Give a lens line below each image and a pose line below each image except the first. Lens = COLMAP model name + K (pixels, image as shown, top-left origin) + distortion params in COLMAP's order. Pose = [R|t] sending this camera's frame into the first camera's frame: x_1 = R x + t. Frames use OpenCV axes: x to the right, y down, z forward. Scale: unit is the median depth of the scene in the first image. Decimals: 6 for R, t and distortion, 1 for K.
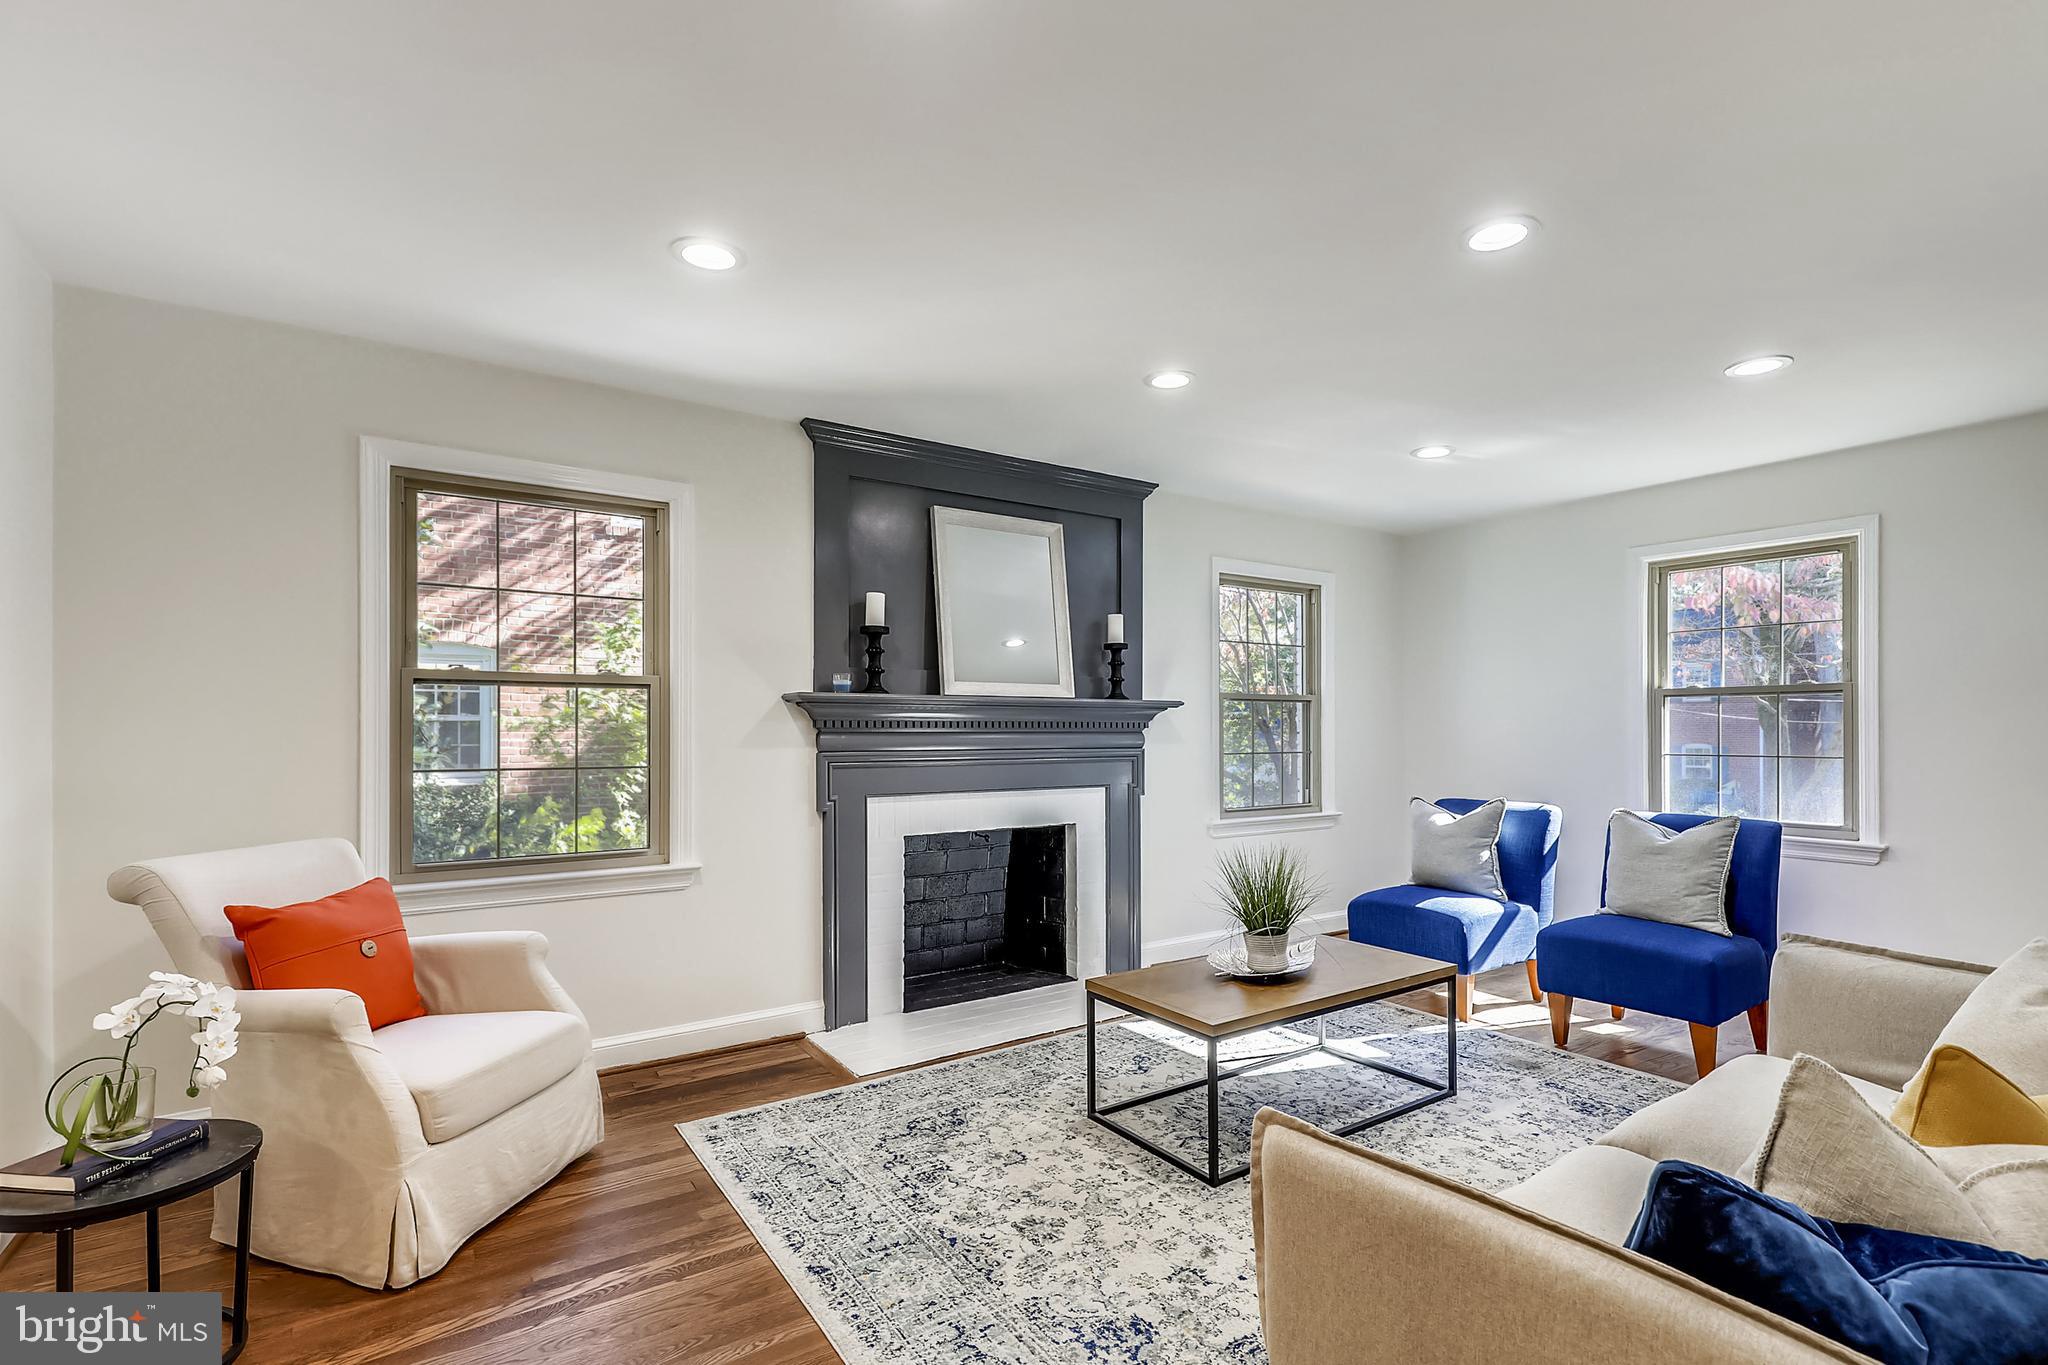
lens RADIAL K [[957.1, 0, 1028.8], [0, 957.1, 736.9], [0, 0, 1]] dist [-0.000447, -0.000109]
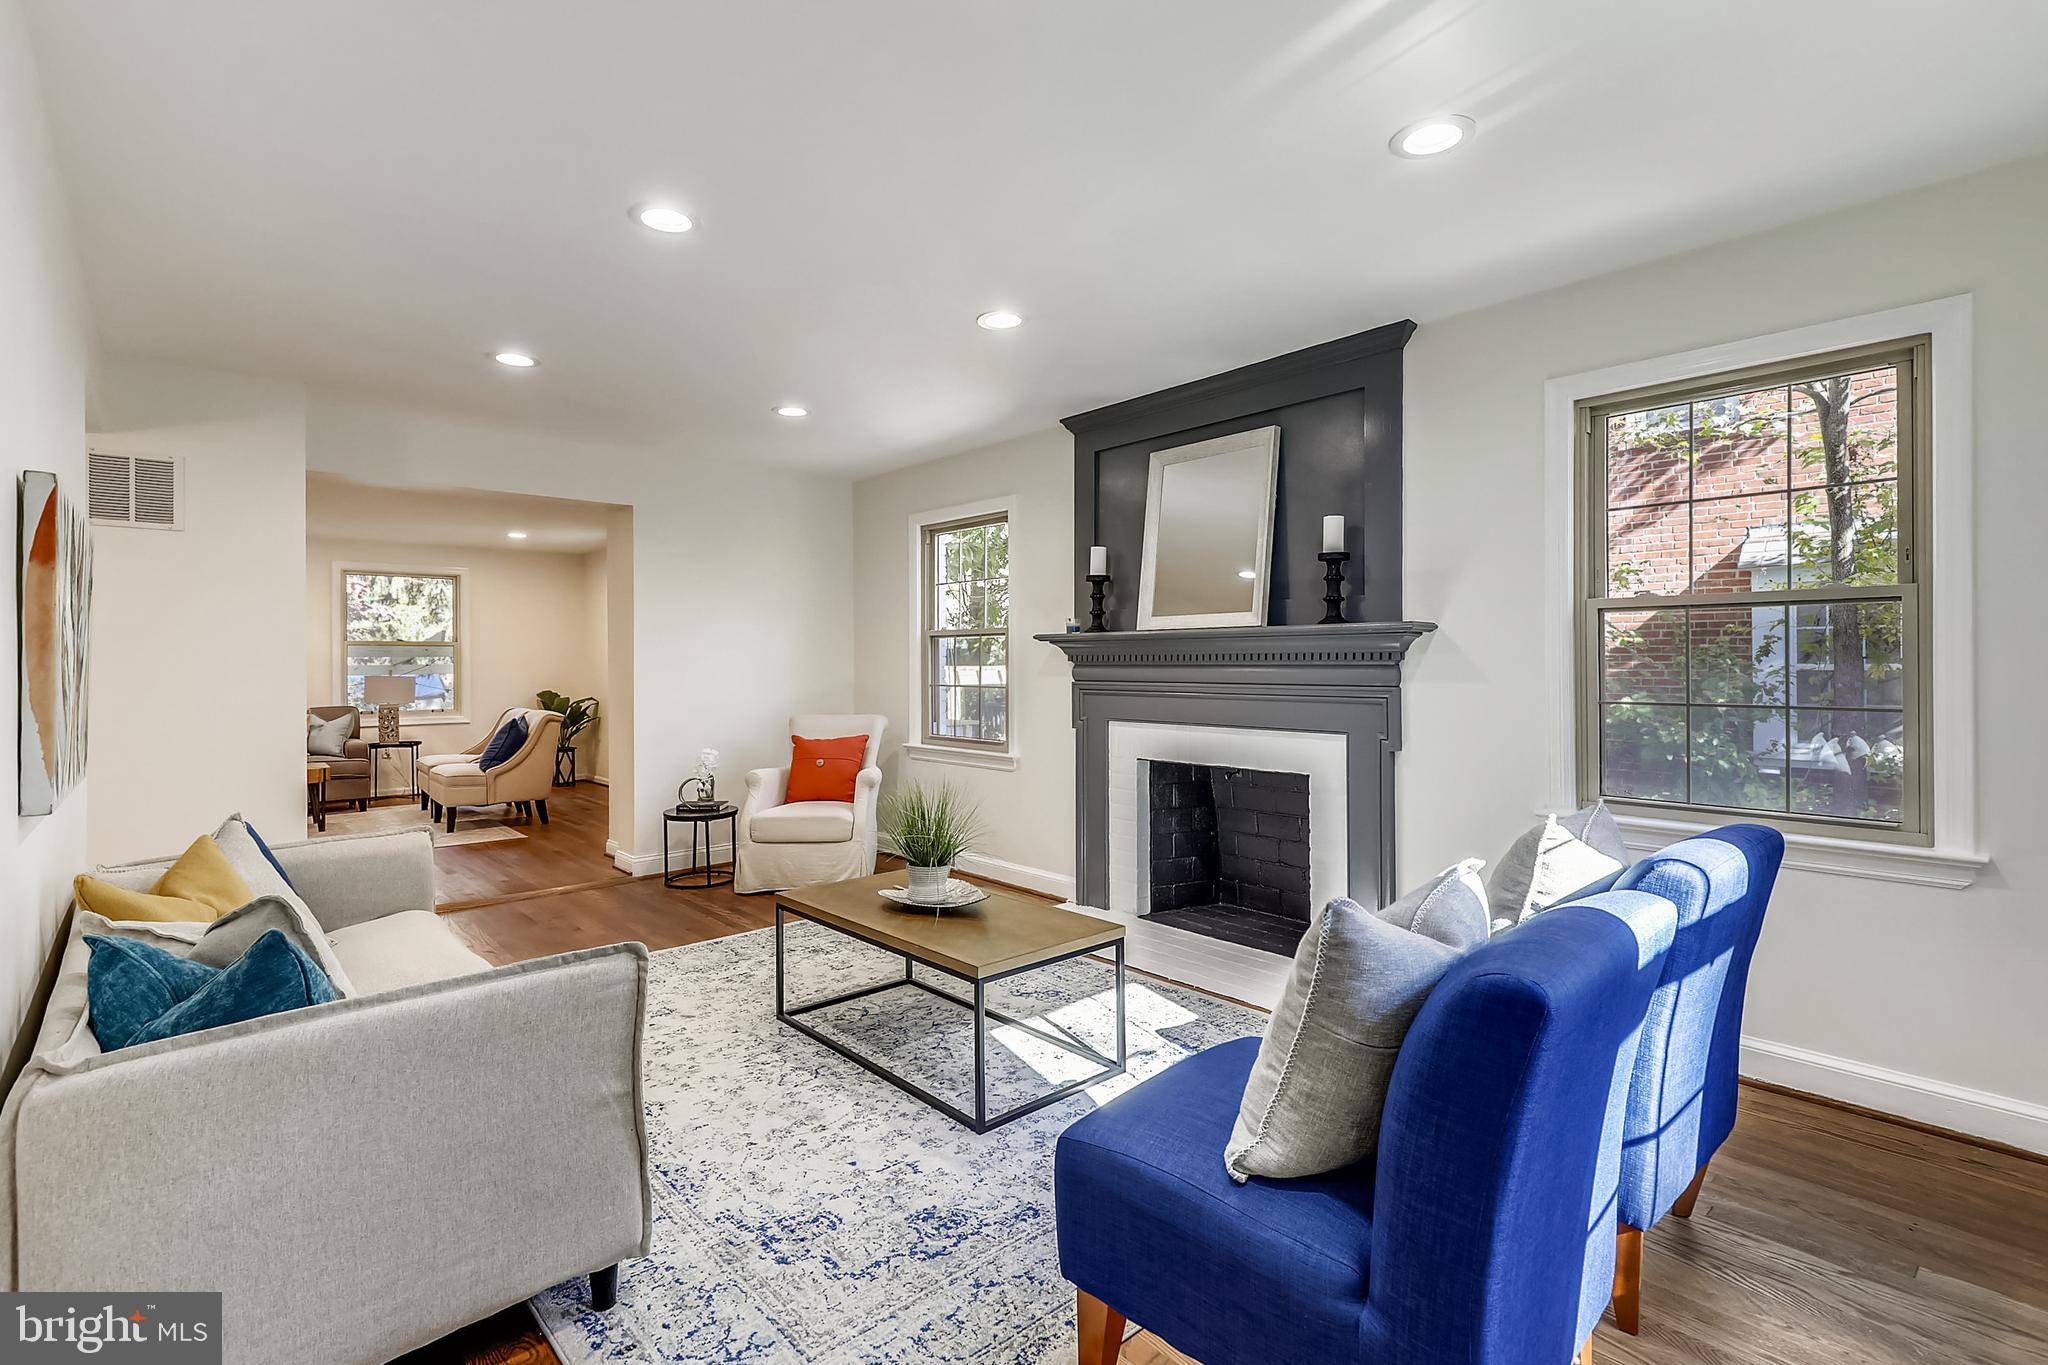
lens RADIAL K [[948.7, 0, 1039.3], [0, 948.7, 682.9], [0, 0, 1]] dist [0.000906, -0.000046]
pose [[0.141886, 0.025027, -0.989567, 0.995069], [0.000707, 0.999678, 0.025384, -0.012954], [0.989883, -0.004301, 0.141822, 0.770740]]
